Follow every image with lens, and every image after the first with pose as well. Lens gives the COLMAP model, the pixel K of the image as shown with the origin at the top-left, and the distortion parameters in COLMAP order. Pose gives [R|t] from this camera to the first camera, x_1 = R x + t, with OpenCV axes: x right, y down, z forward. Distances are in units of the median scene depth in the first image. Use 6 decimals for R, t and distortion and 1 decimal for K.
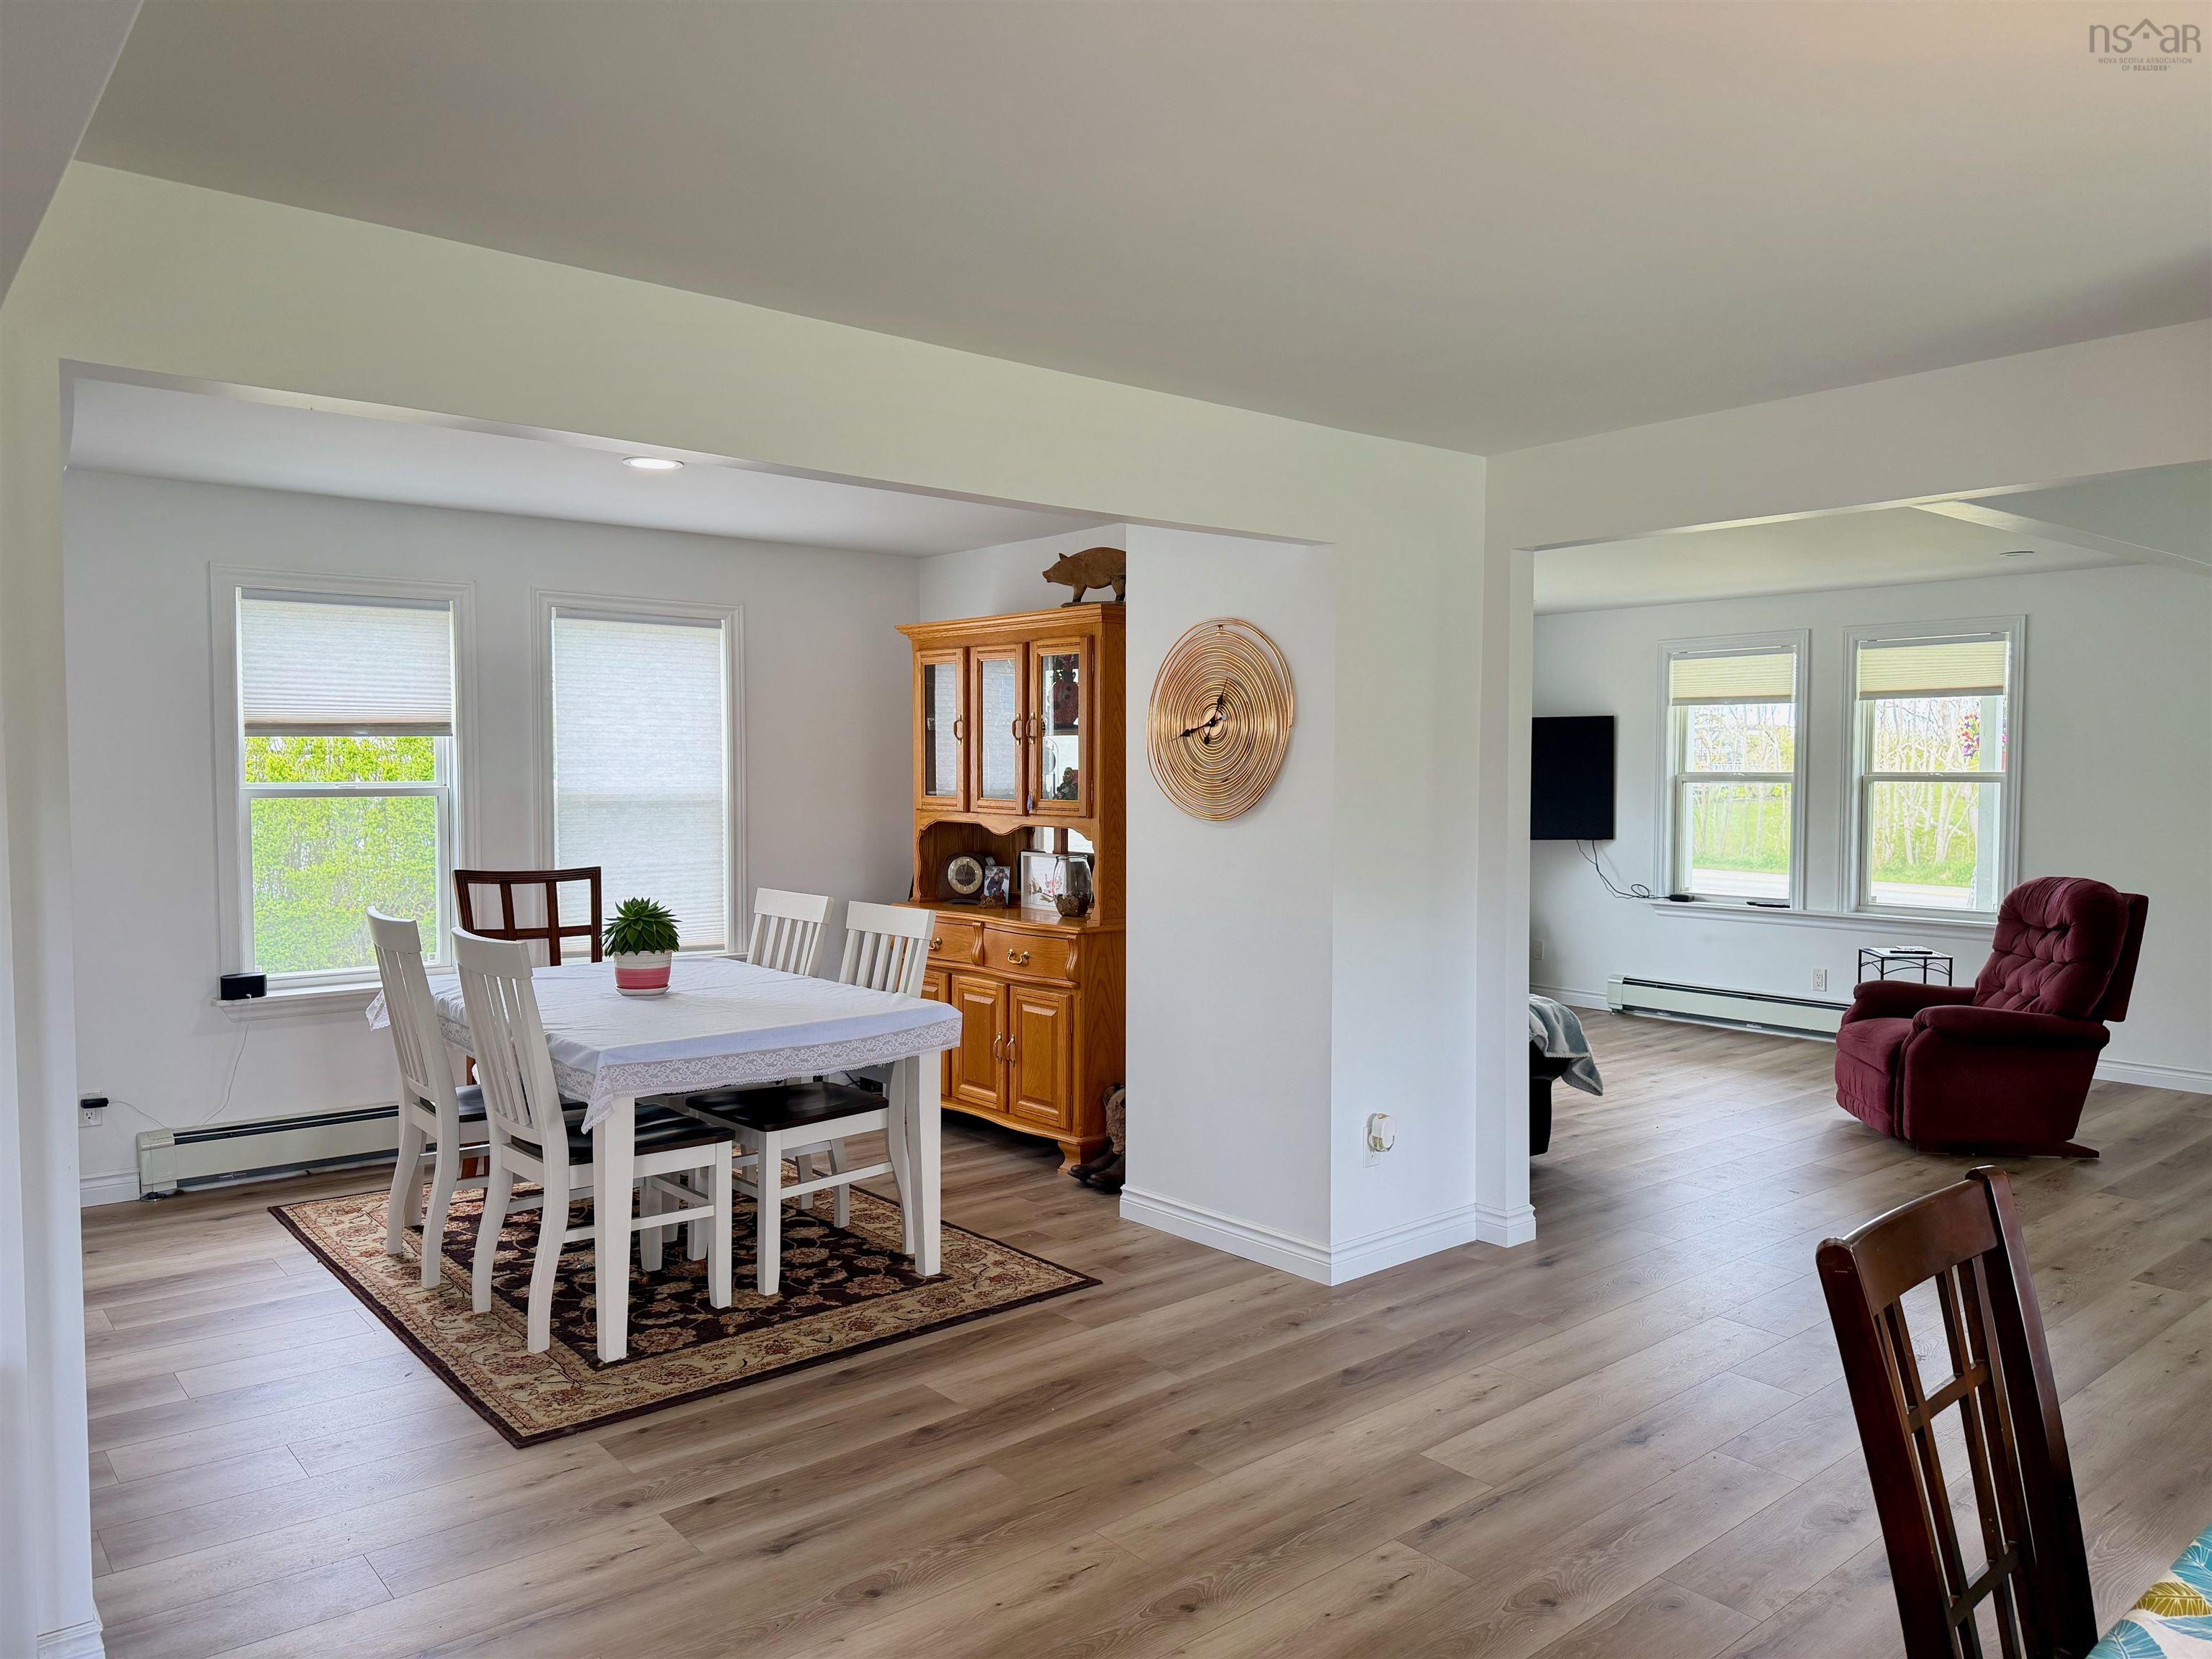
lens RADIAL K [[1556.1, 0, 1100.5], [0, 1556.1, 831.7], [0, 0, 1]] dist [0.057666, -0.062985]
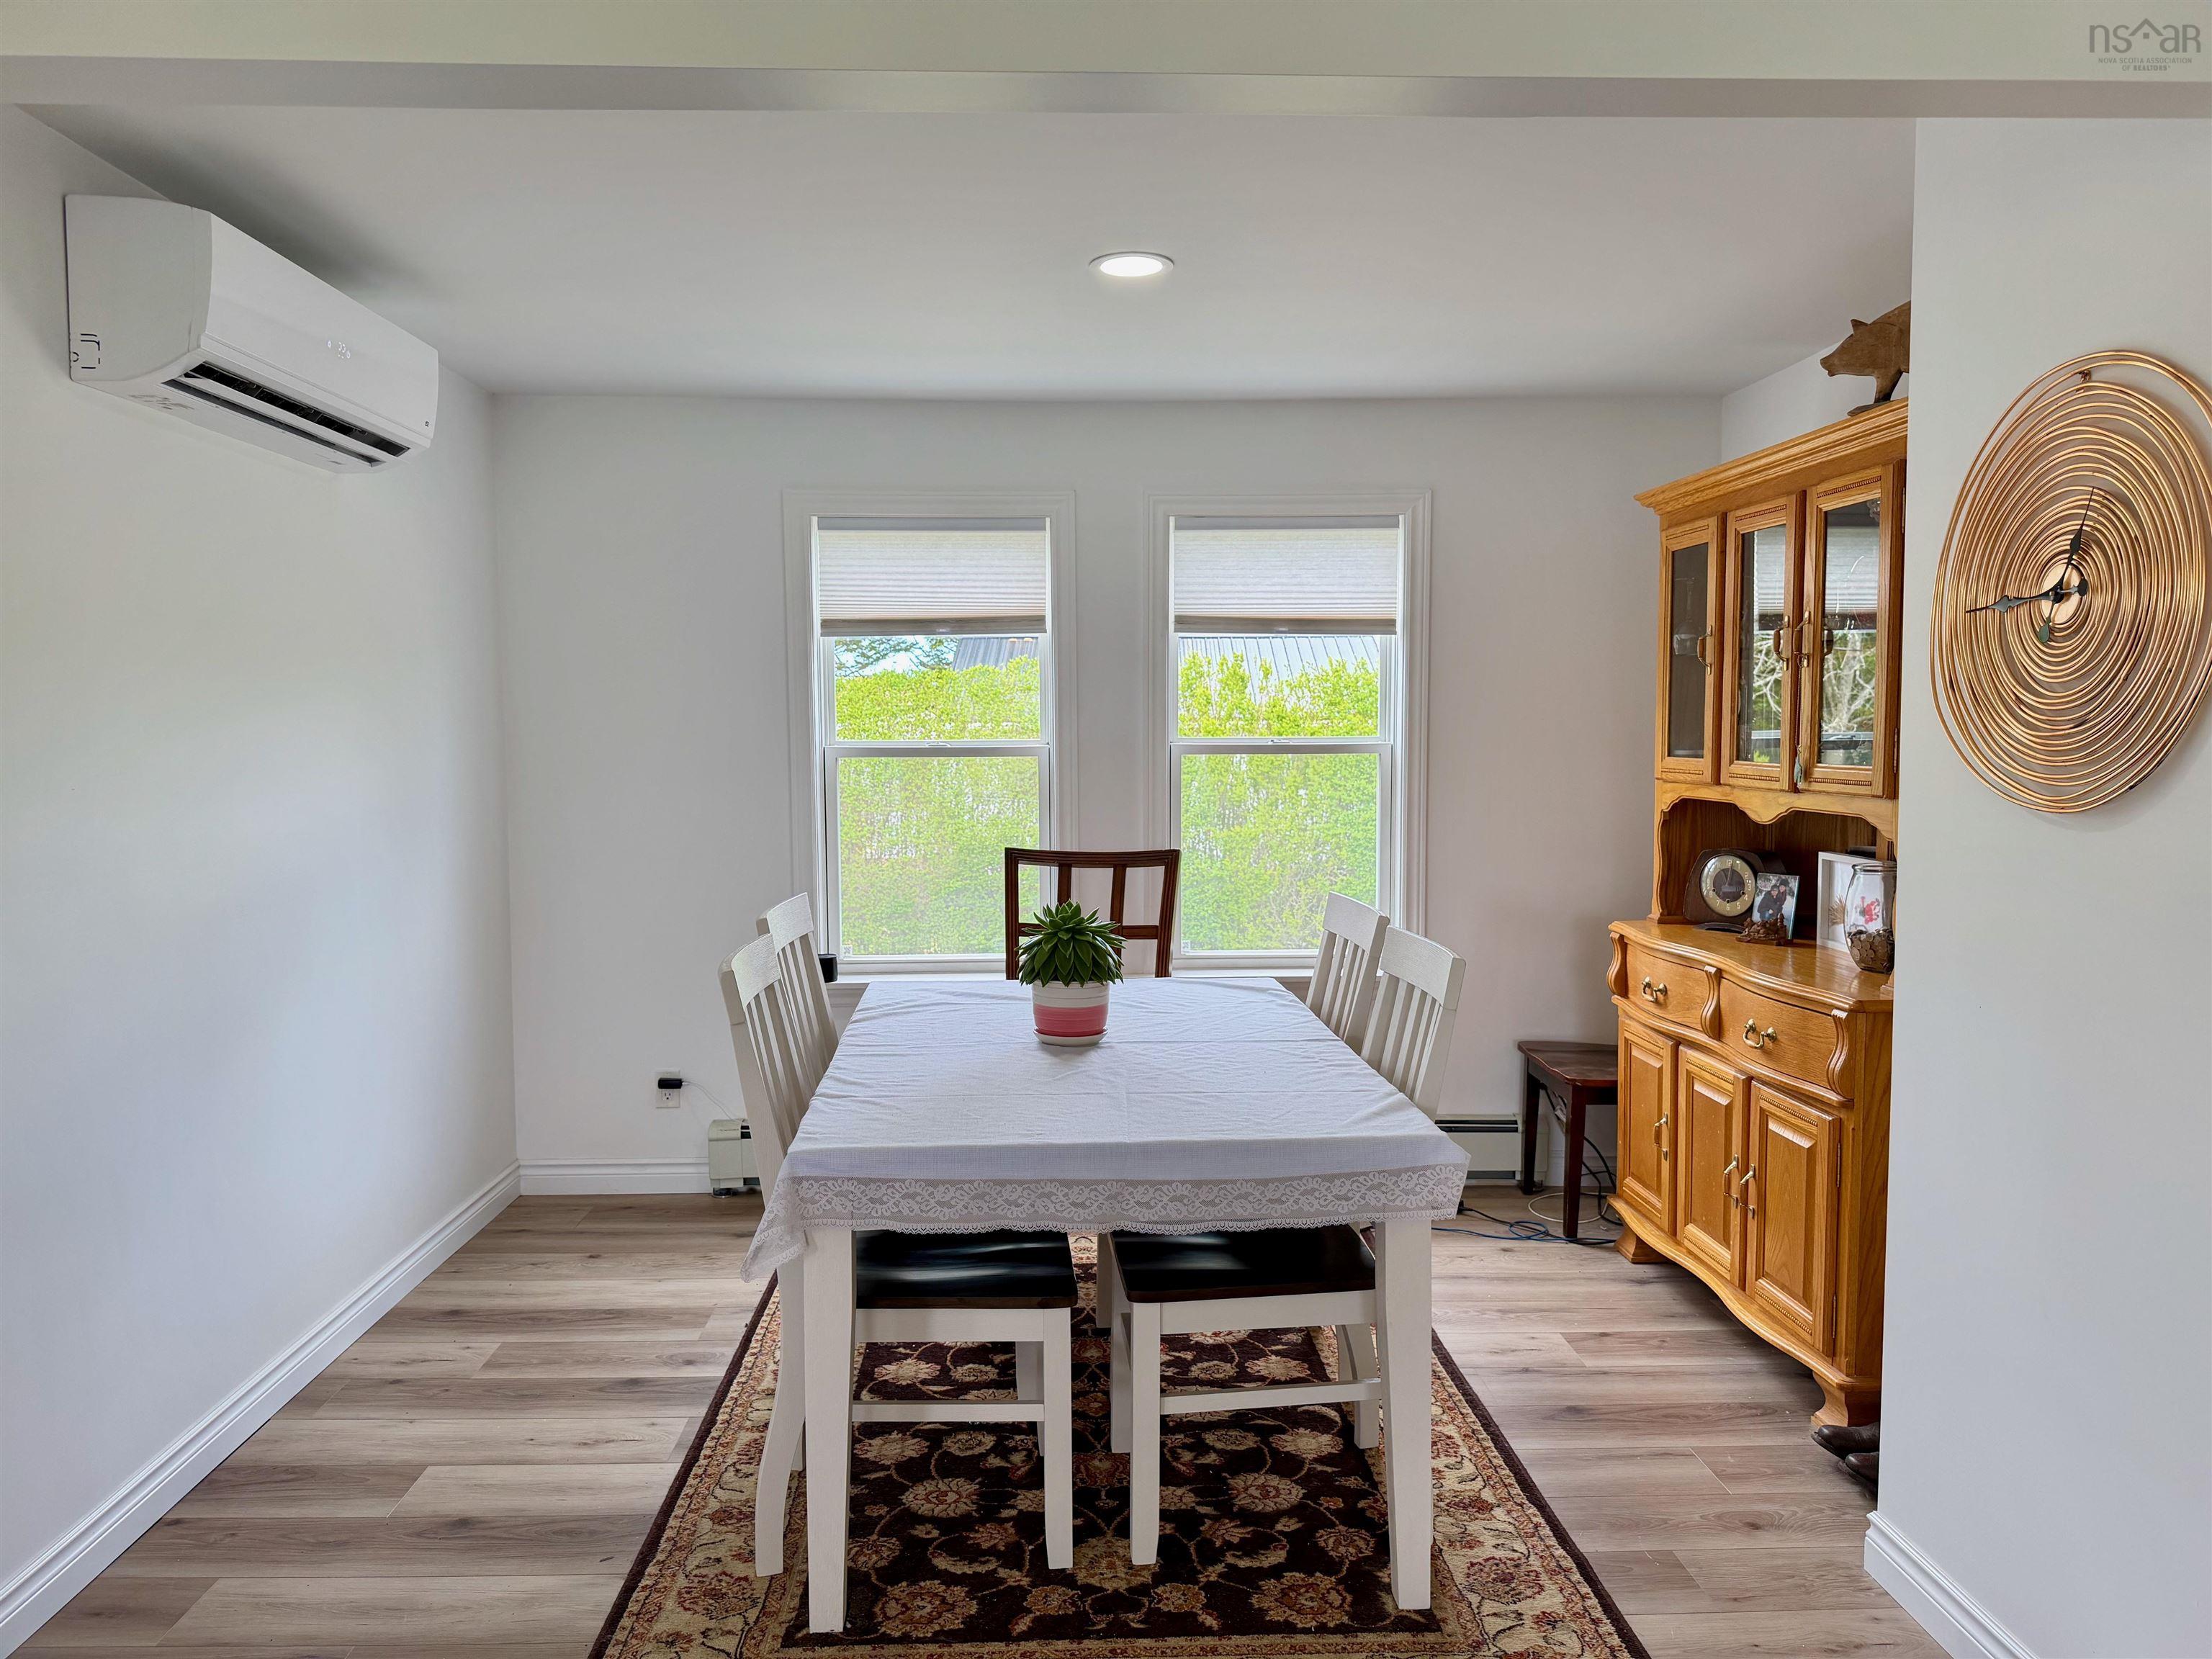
lens RADIAL K [[1556.1, 0, 1096.0], [0, 1556.1, 834.7], [0, 0, 1]] dist [0.057666, -0.062985]
pose [[0.787572, 0.034904, -0.615234, 0.120724], [-0.019964, 0.999316, 0.031138, -0.008428], [0.615900, -0.012241, 0.787729, 0.419419]]
